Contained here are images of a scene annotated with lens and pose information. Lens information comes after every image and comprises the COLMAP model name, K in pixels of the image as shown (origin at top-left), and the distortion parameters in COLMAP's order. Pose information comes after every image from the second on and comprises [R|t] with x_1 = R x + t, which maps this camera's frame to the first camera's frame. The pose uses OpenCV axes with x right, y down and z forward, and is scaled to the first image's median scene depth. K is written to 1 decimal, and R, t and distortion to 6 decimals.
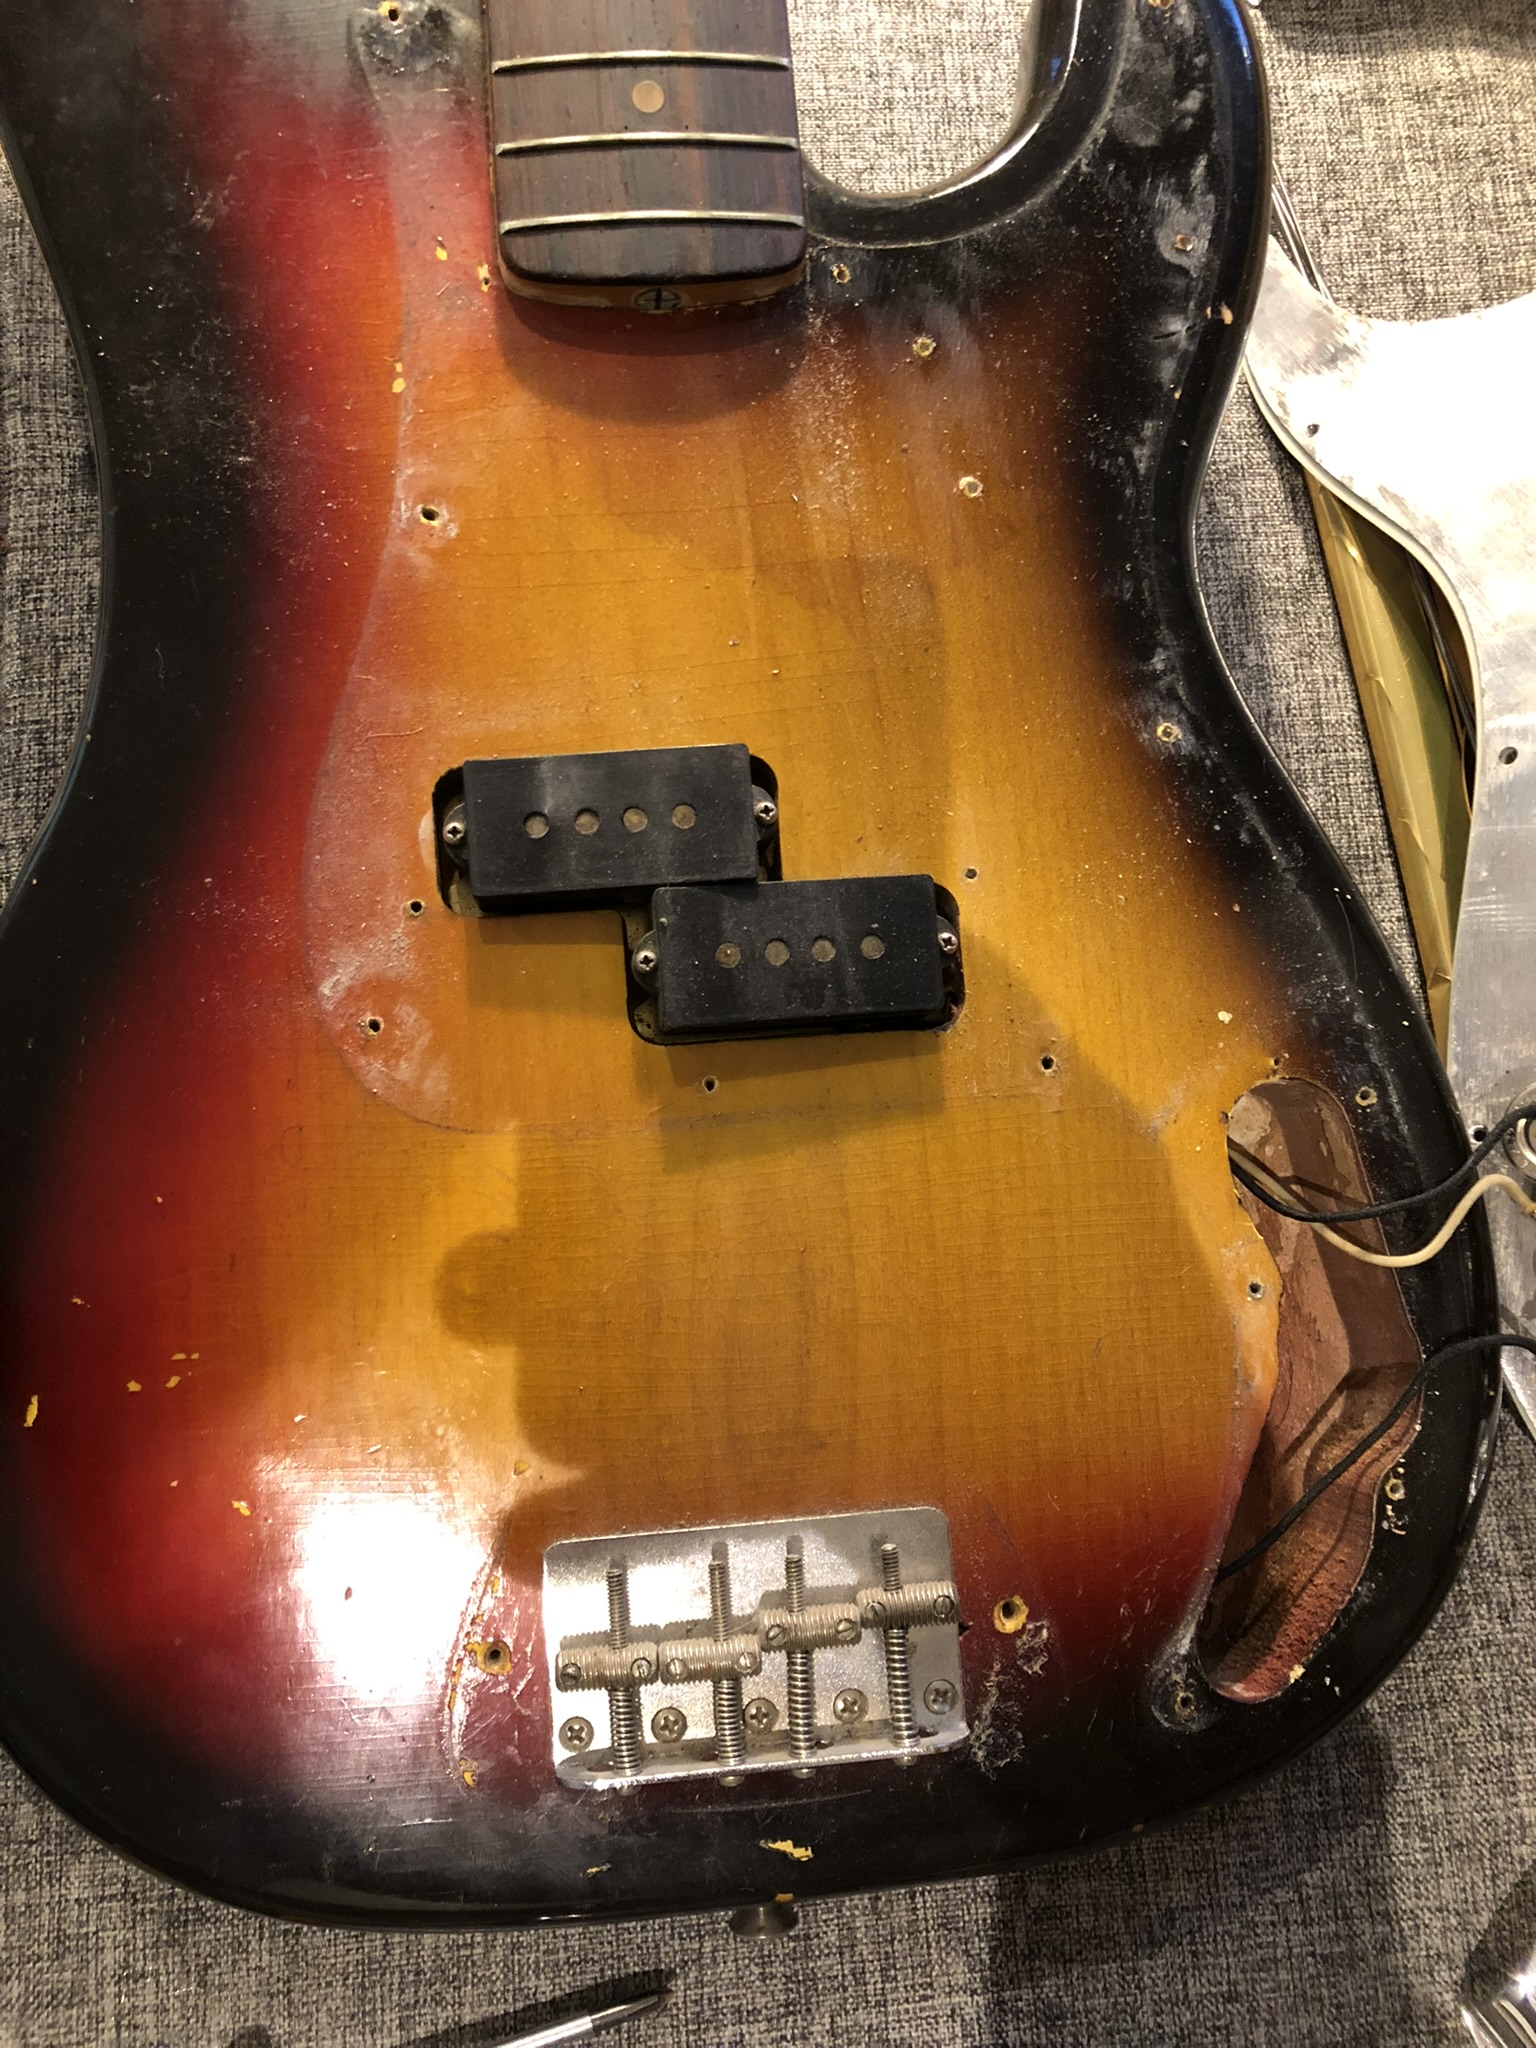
lens RADIAL K [[1663.8, 0, 763.0], [0, 1663.8, 1018.2], [0, 0, 1]] dist [0.011134, -0.004590]
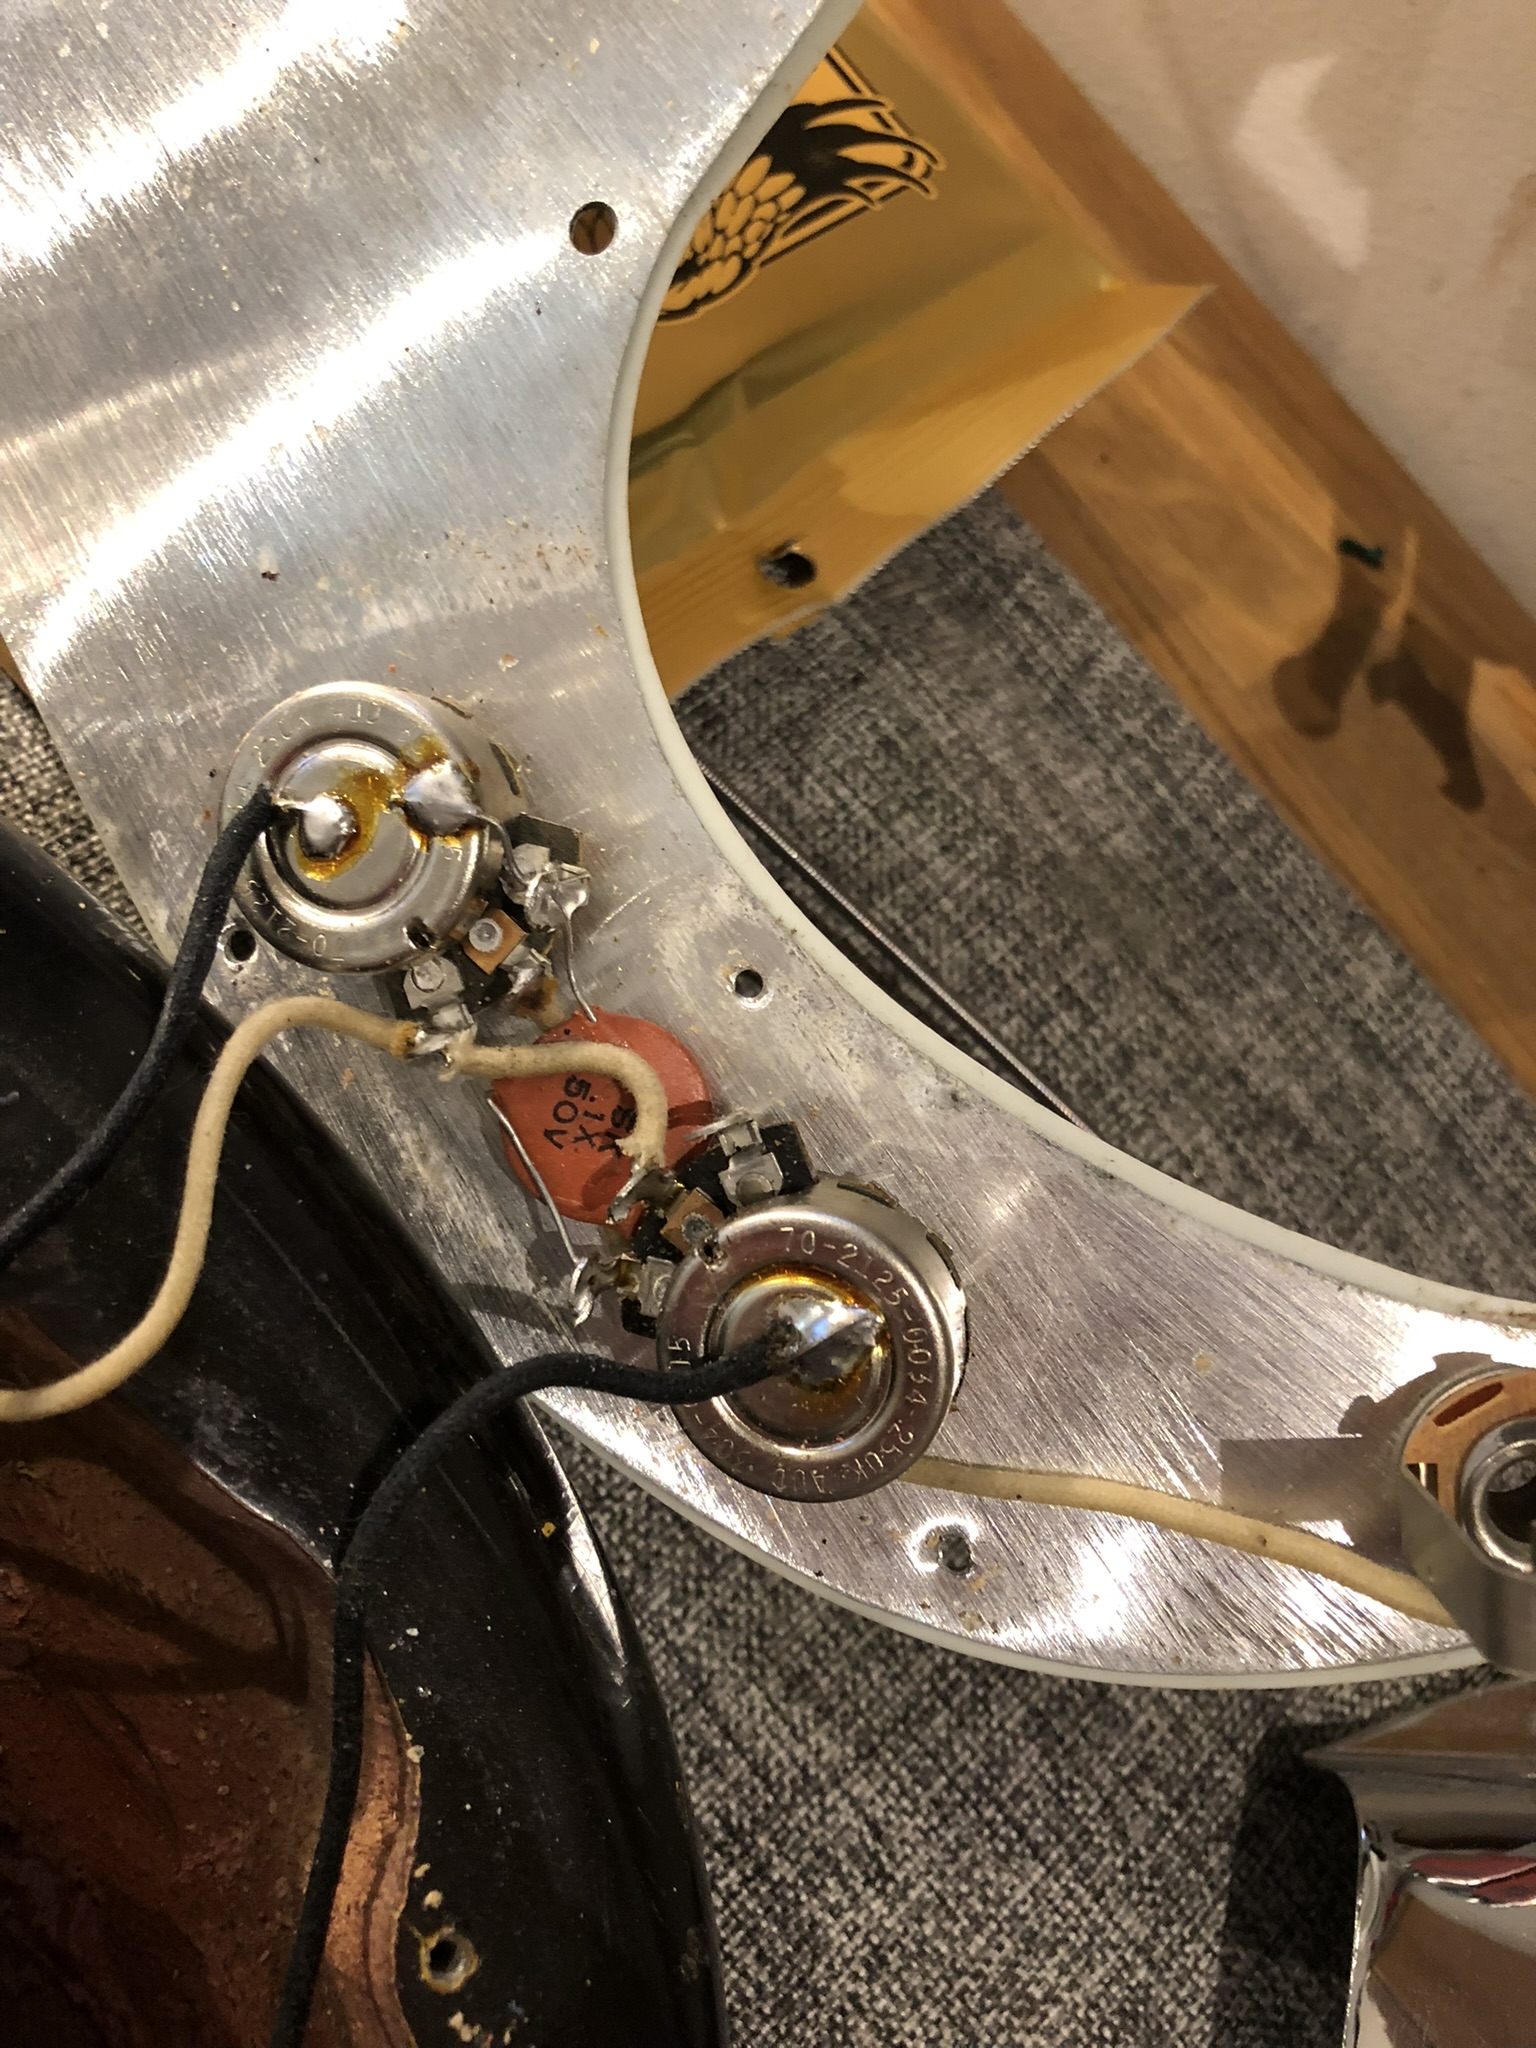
lens RADIAL K [[1663.8, 0, 771.1], [0, 1663.8, 1023.7], [0, 0, 1]] dist [0.011134, -0.004590]
pose [[0.756272, -0.473890, 0.451088, 0.346155], [0.491974, 0.866413, 0.085388, 0.117399], [-0.431293, 0.157347, 0.888385, 0.611426]]
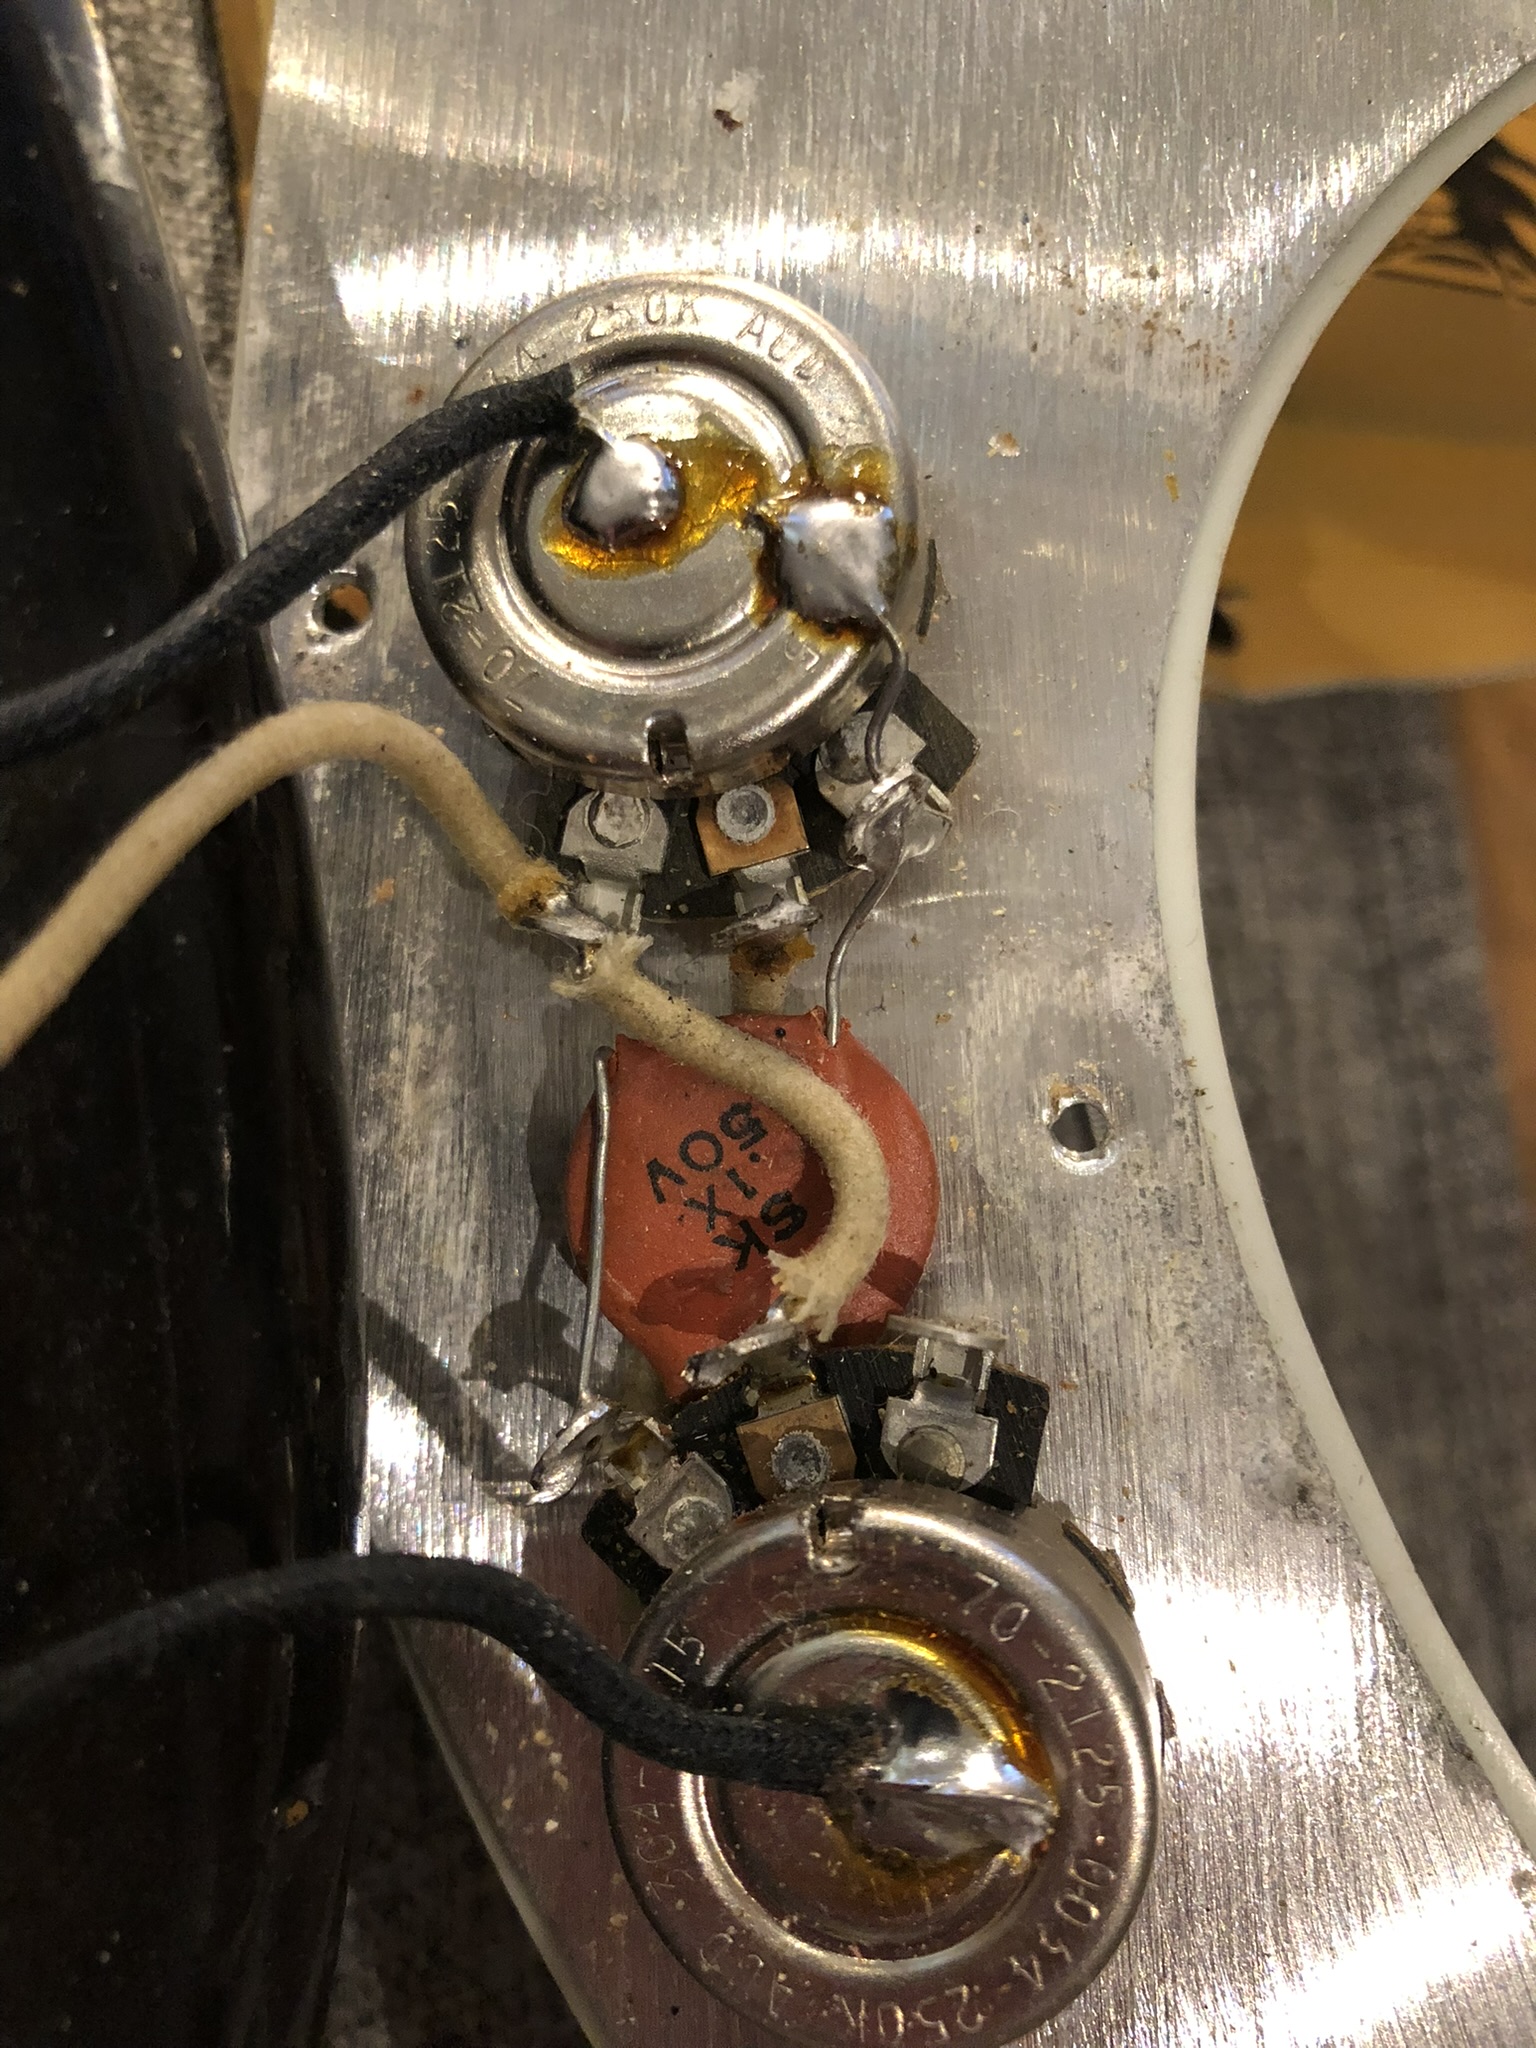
lens RADIAL K [[1663.8, 0, 697.1], [0, 1663.8, 1043.0], [0, 0, 1]] dist [0.011134, -0.004590]
pose [[0.864305, 0.006001, 0.502932, 0.363774], [-0.048580, 0.996250, 0.071599, 0.114952], [-0.500616, -0.086316, 0.861355, 0.785505]]
